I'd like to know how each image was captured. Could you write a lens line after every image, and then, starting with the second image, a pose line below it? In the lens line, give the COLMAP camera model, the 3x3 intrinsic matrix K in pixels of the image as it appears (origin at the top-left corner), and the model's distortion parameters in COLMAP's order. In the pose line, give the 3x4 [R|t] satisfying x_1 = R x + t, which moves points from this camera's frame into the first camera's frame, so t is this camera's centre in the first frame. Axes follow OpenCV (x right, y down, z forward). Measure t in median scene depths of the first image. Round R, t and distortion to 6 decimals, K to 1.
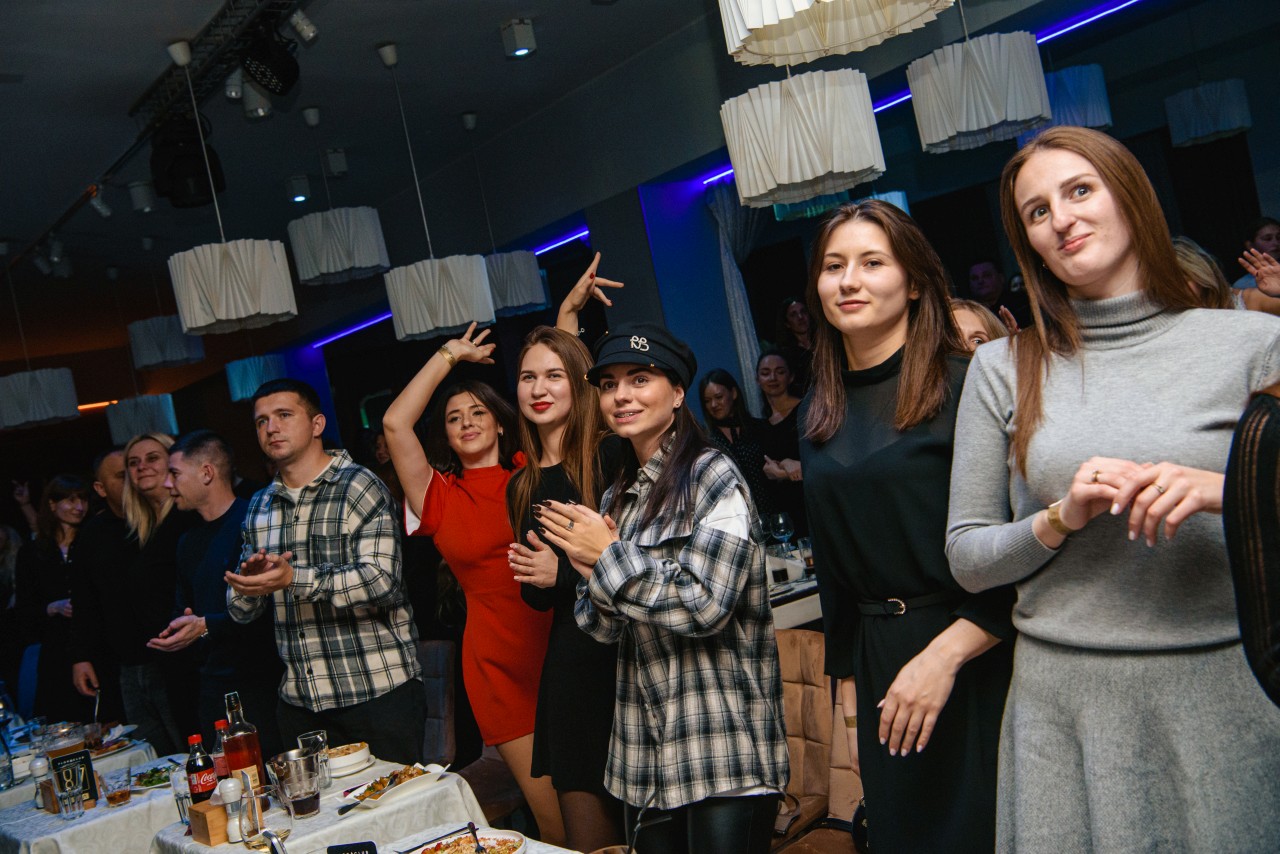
lens RADIAL K [[1444.4, 0, 640.0], [0, 1444.4, 427.0], [0, 0, 1]] dist [0.039091, 0.132114]
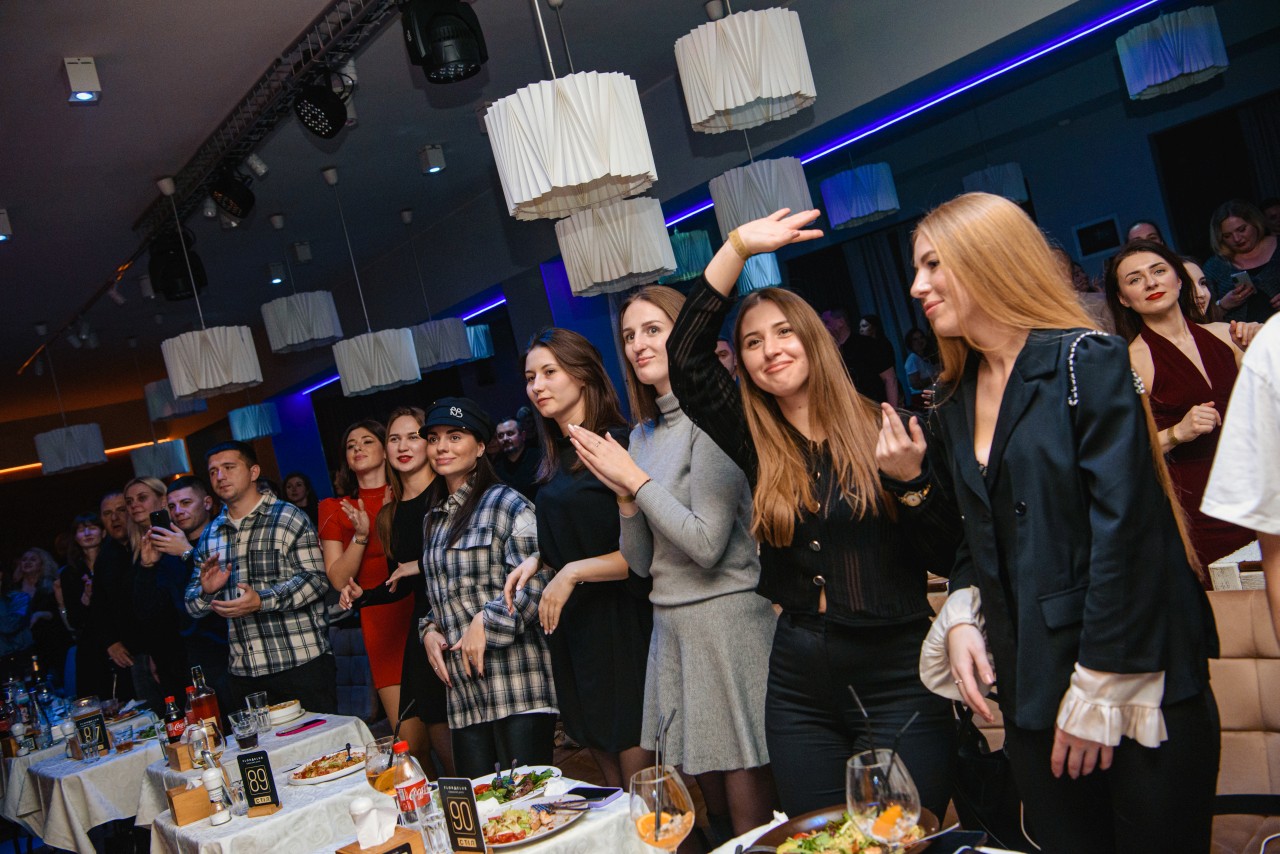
lens RADIAL K [[1253.1, 0, 640.0], [0, 1253.1, 427.0], [0, 0, 1]] dist [0.002355, 0.039719]
pose [[0.998997, -0.038307, 0.023205, 0.089782], [0.038597, 0.999181, -0.012172, -0.012298], [-0.022719, 0.013056, 0.999657, -0.159312]]
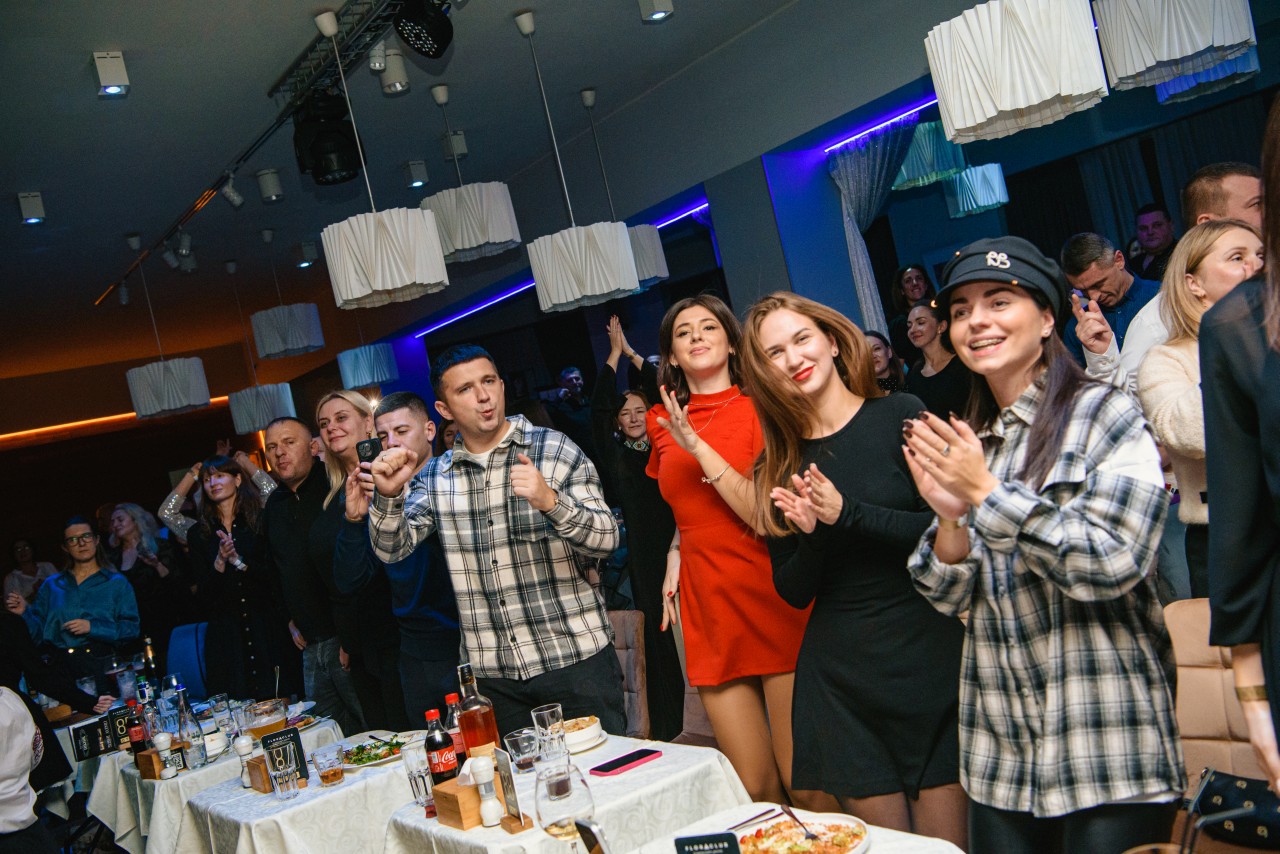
lens RADIAL K [[1358.8, 0, 640.0], [0, 1358.8, 427.0], [0, 0, 1]] dist [0.017057, 0.021483]
pose [[0.999058, -0.025497, -0.035111, -0.093121], [0.025725, 0.999651, 0.006077, 0.020566], [0.034944, -0.006975, 0.999365, 0.097295]]
